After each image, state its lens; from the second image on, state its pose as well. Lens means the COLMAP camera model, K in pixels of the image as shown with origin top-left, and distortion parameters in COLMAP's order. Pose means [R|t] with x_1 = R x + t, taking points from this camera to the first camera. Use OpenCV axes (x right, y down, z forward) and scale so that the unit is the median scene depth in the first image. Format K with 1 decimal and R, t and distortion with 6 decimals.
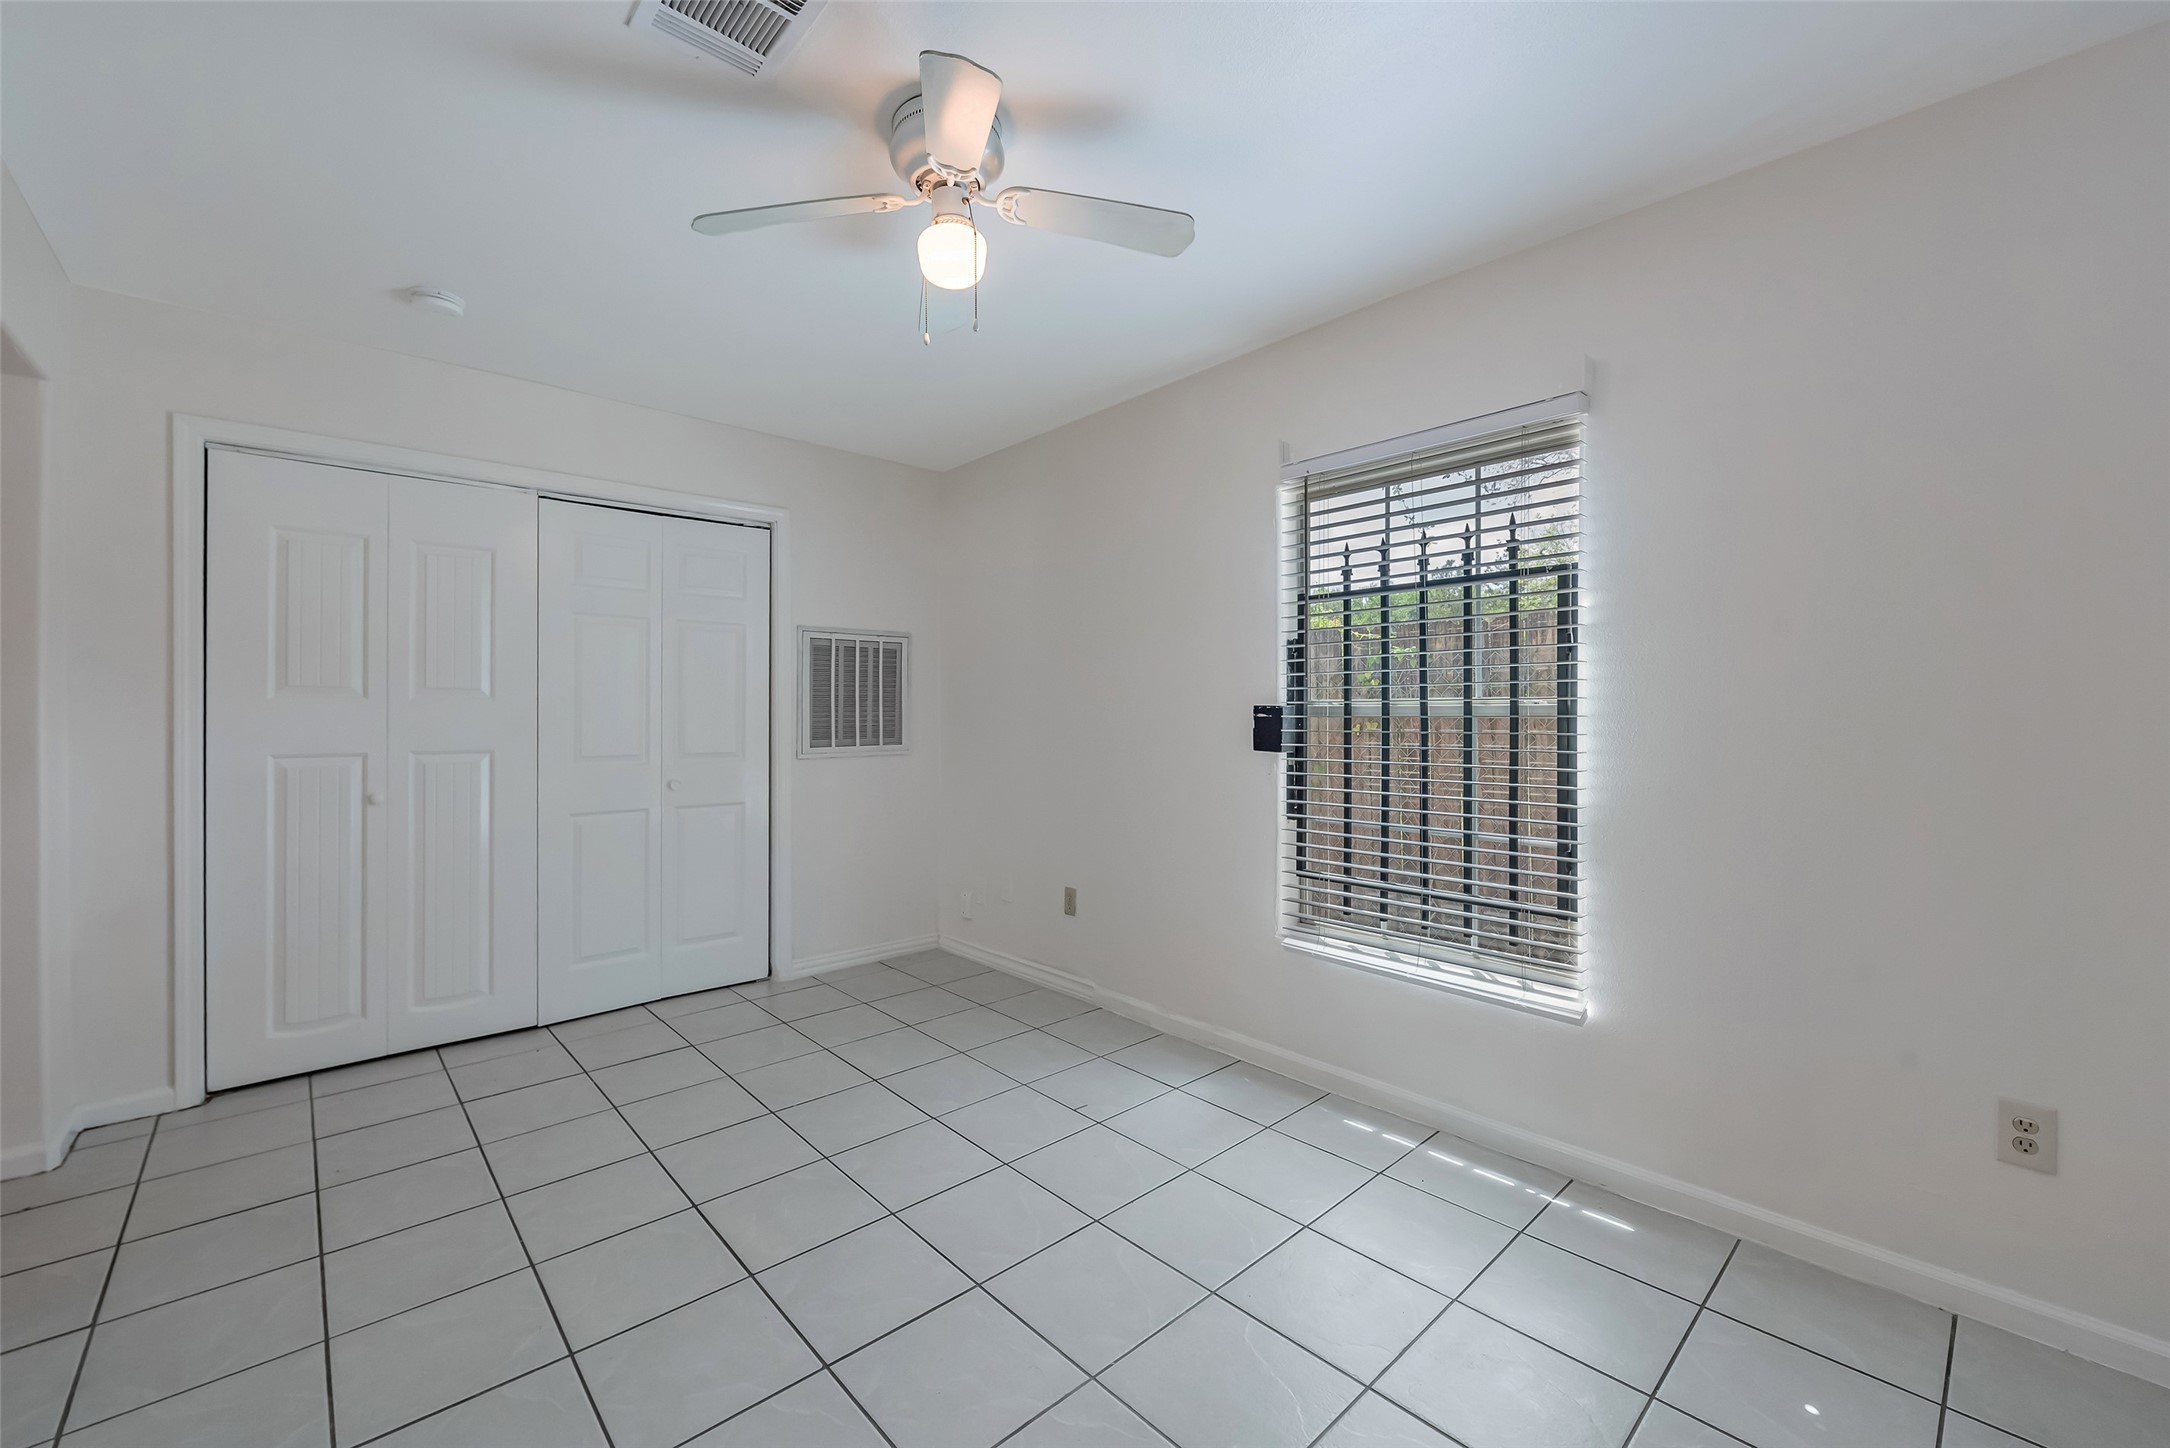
lens RADIAL K [[864.0, 0, 1064.4], [0, 864.0, 721.9], [0, 0, 1]] dist [0.000775, 0.000132]
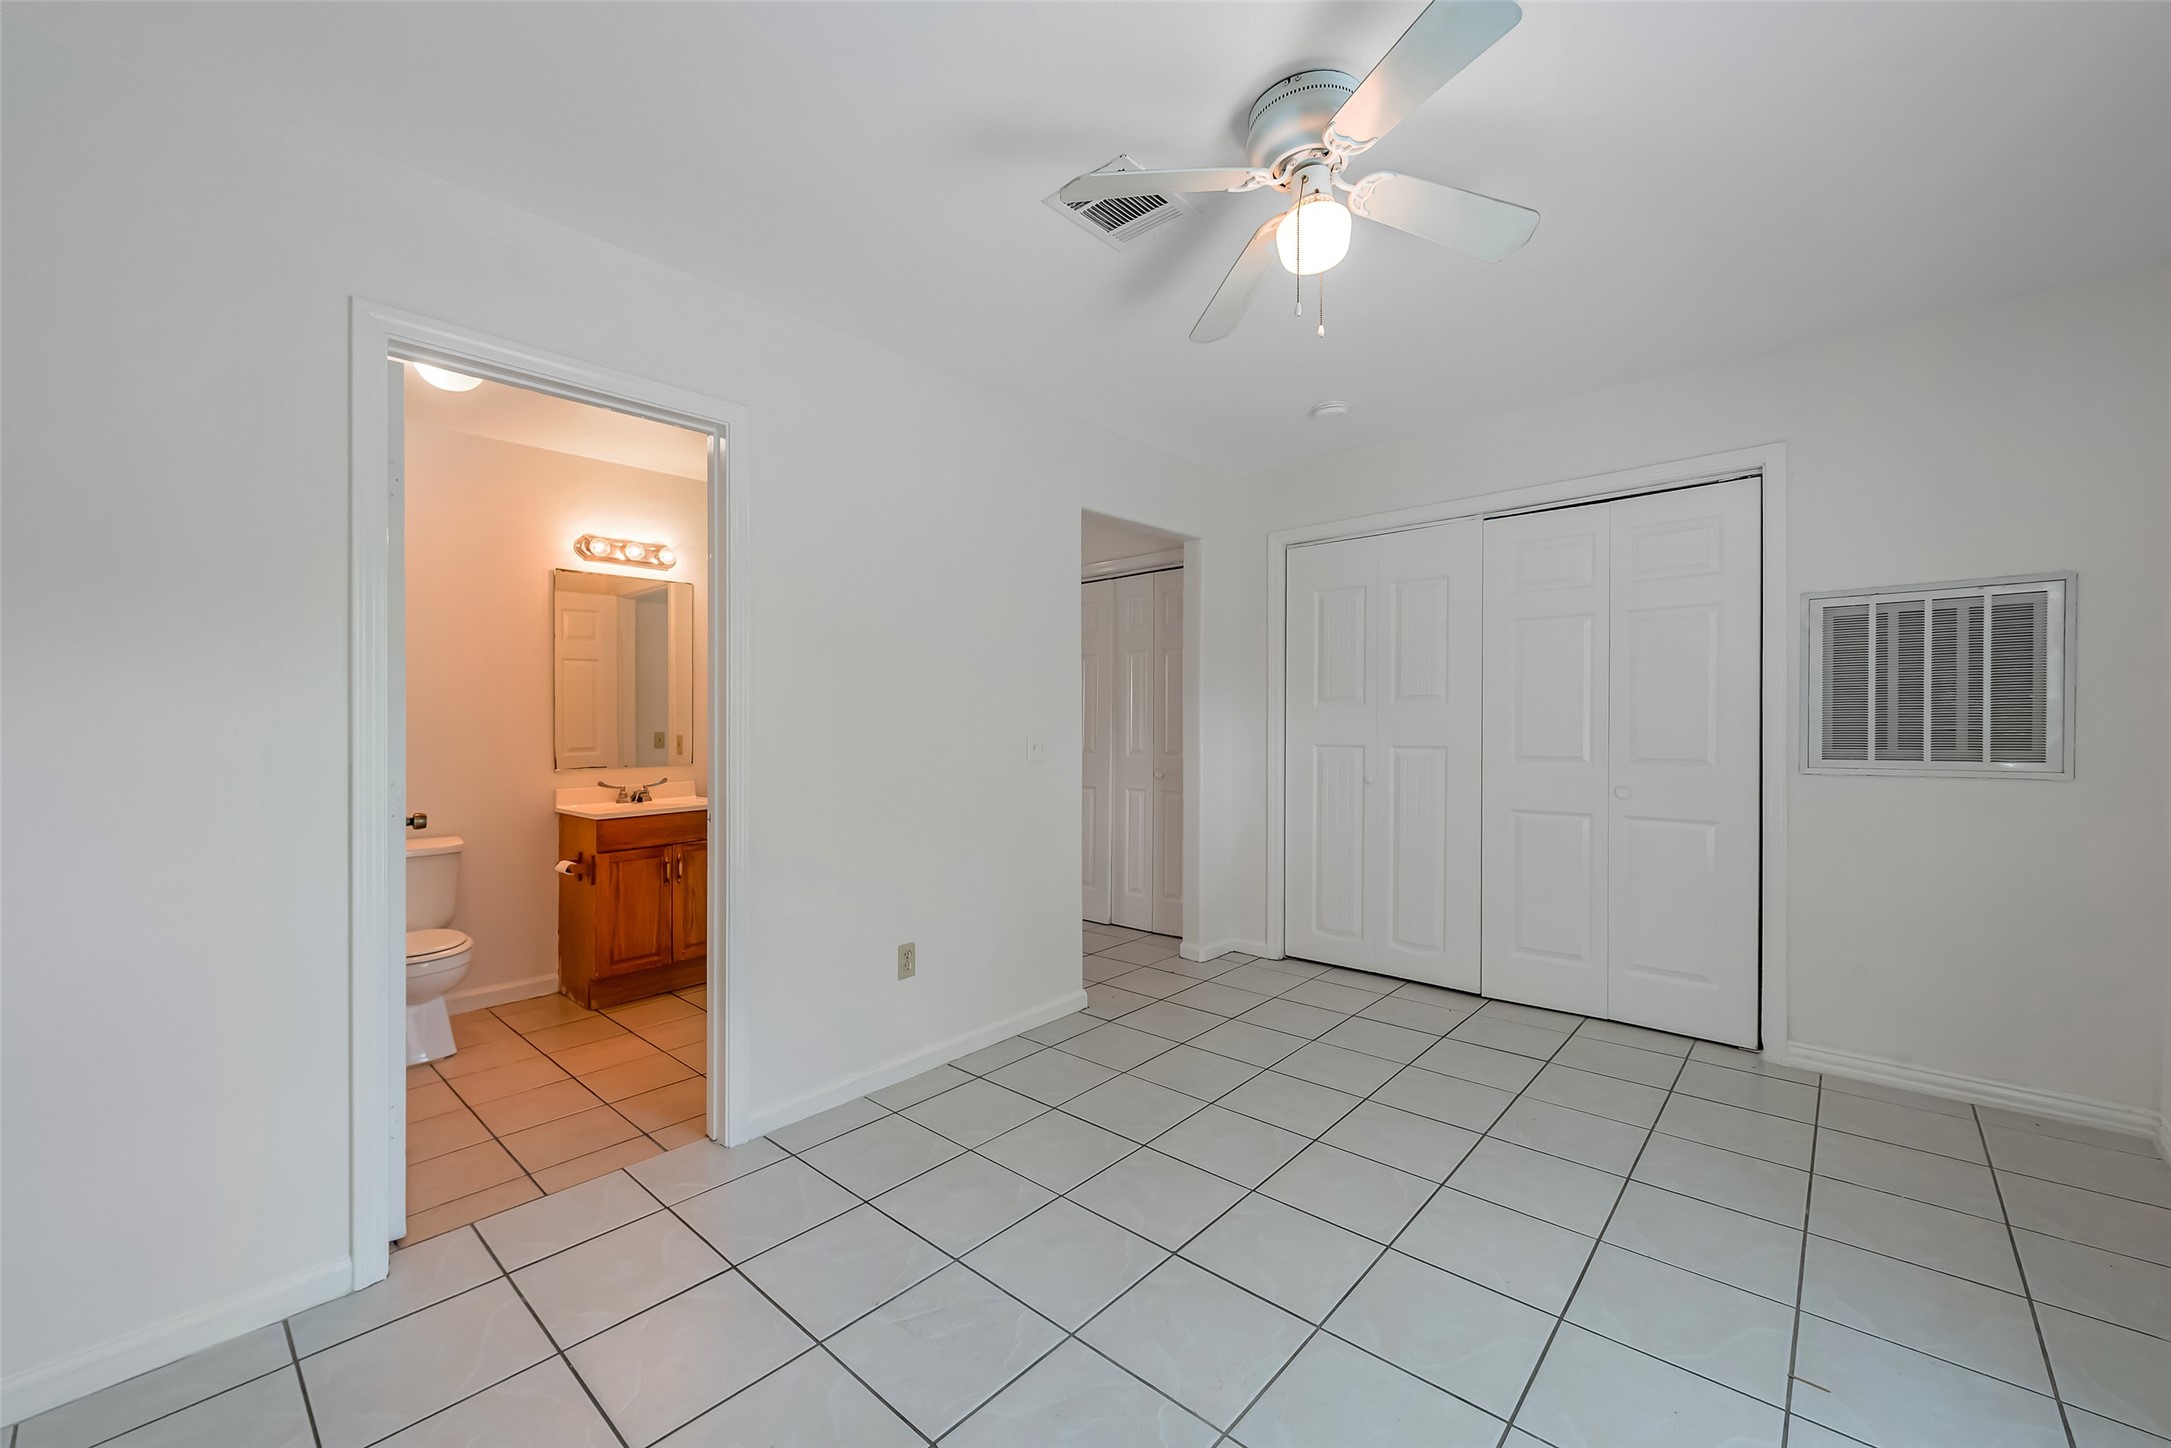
lens RADIAL K [[864.4, 0, 1064.8], [0, 864.4, 721.9], [0, 0, 1]] dist [0.000775, 0.000132]
pose [[0.097522, 0.005072, -0.995220, 0.367816], [0.001514, 0.999985, 0.005245, -0.006237], [0.995232, -0.002018, 0.097513, 0.295571]]
